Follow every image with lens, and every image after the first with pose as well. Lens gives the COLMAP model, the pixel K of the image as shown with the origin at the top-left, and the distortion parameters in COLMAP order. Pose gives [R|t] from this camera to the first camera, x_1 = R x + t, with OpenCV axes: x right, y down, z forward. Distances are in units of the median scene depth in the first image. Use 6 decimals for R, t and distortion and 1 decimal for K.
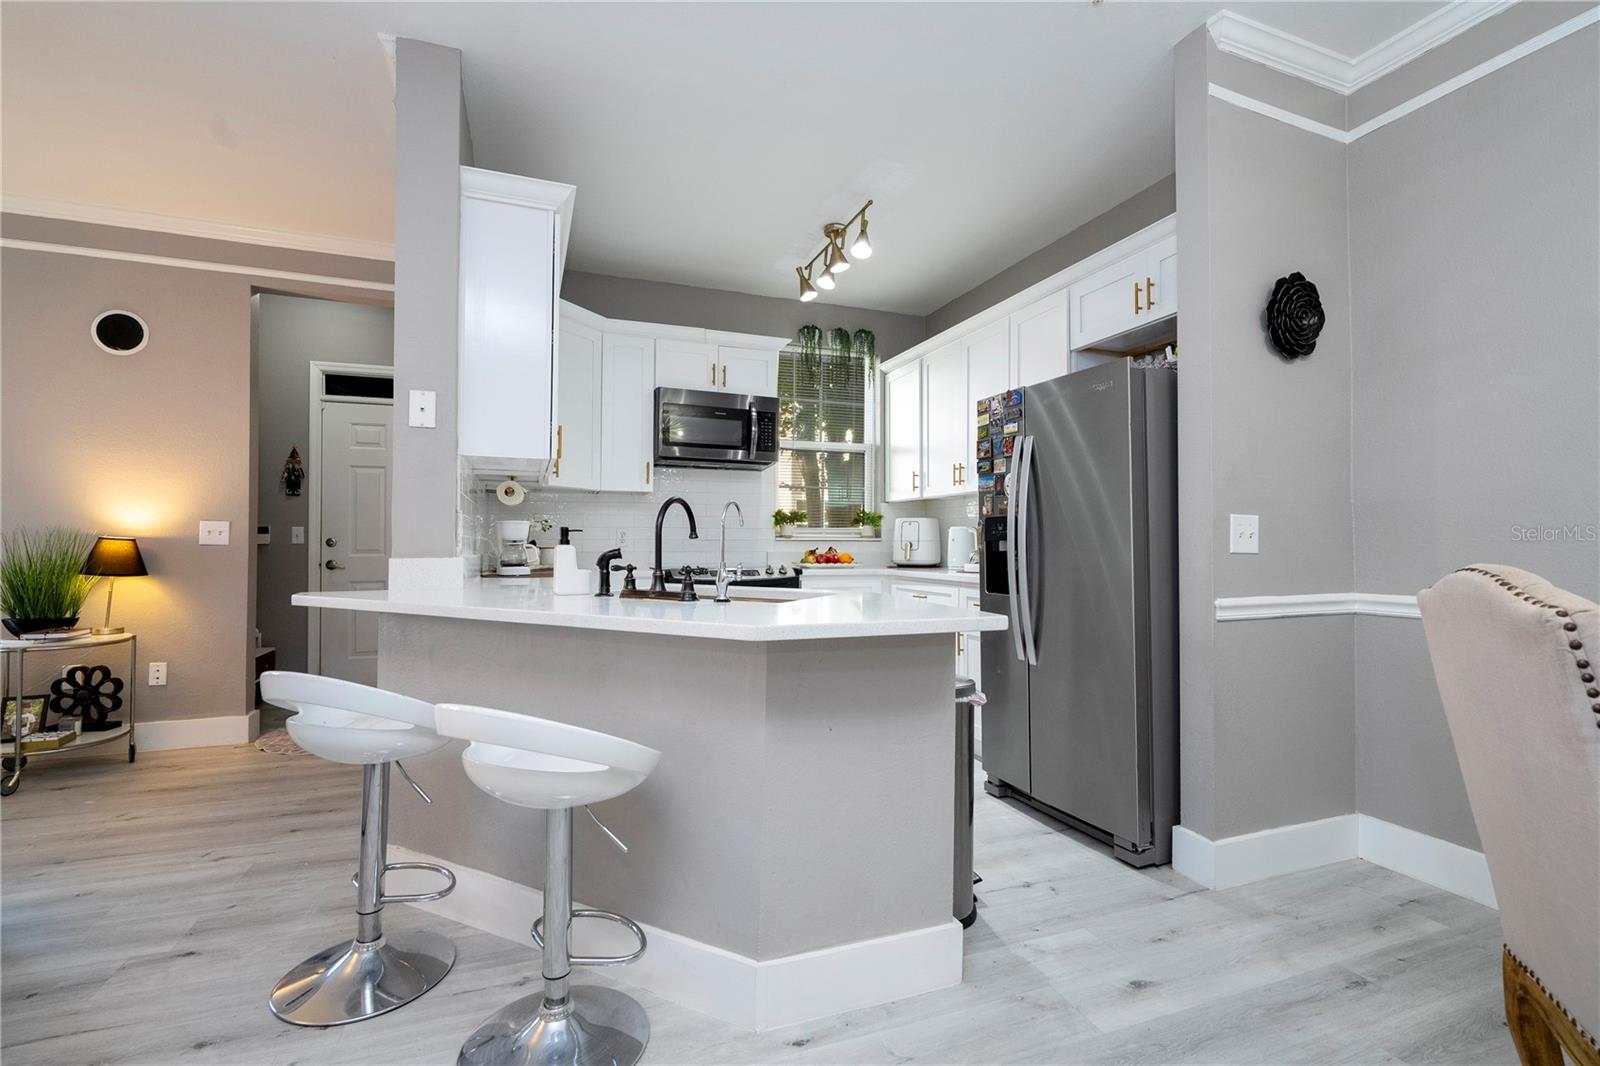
lens RADIAL K [[719.6, 0, 810.2], [0, 719.6, 530.7], [0, 0, 1]] dist [-0.002197, 0.000390]
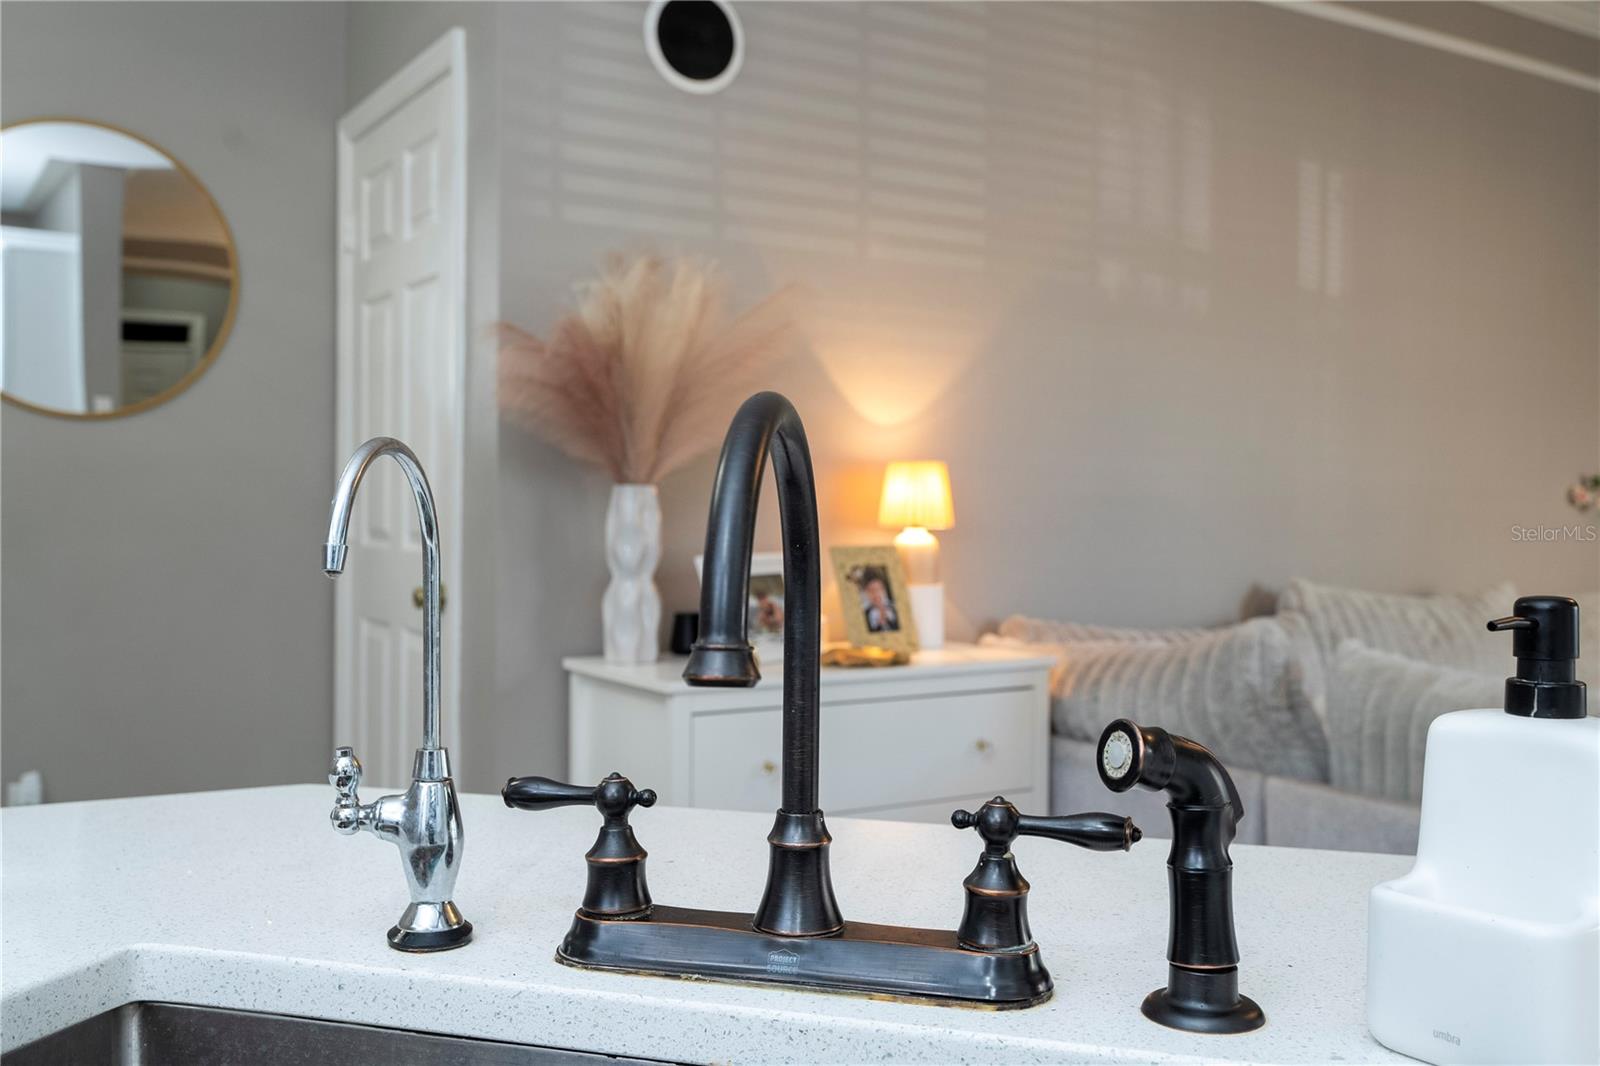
lens RADIAL K [[1539.7, 0, 800.0], [0, 1539.7, 533.0], [0, 0, 1]] dist [-0.012619, -0.001119]
pose [[-0.982983, -0.012038, -0.183304, -0.122046], [-0.012917, 0.999910, 0.003604, -0.017686], [0.183244, 0.005910, -0.983050, 1.183951]]
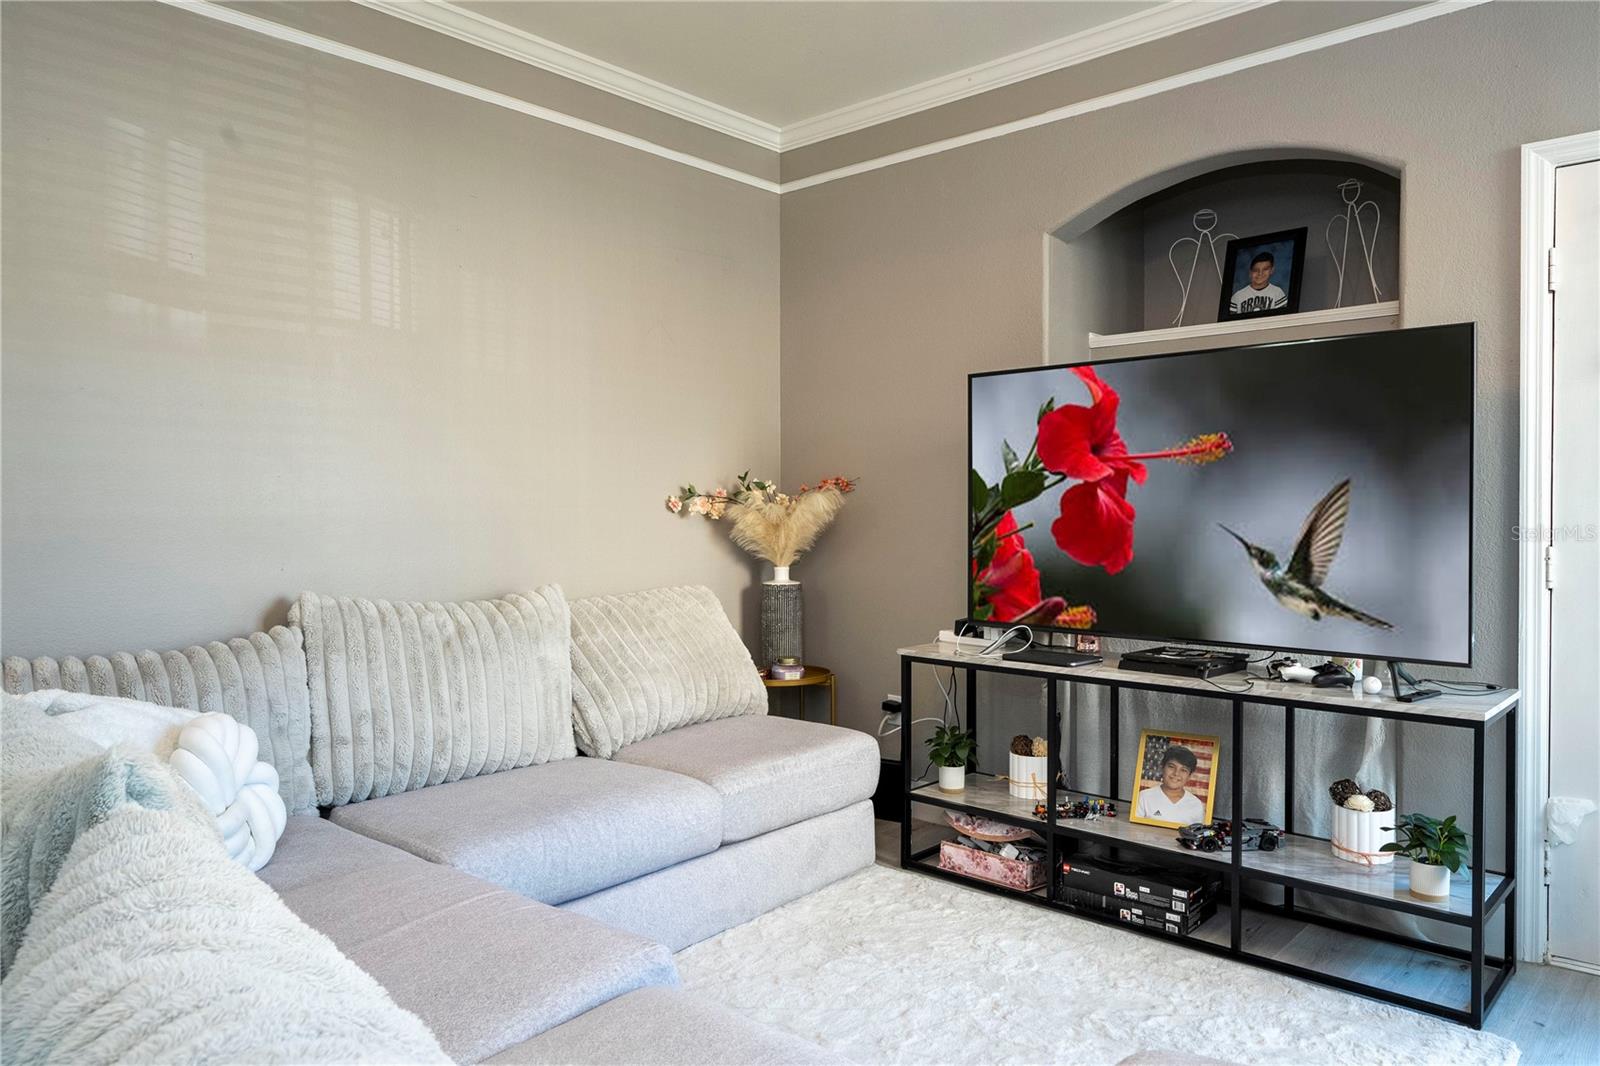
lens RADIAL K [[1088.8, 0, 816.9], [0, 1088.8, 529.5], [0, 0, 1]] dist [0.002912, 0.003172]
pose [[-0.888043, 0.013626, -0.459558, -0.929901], [0.012455, 0.999907, 0.005580, -0.039283], [0.459591, -0.000768, -0.888130, 0.998209]]
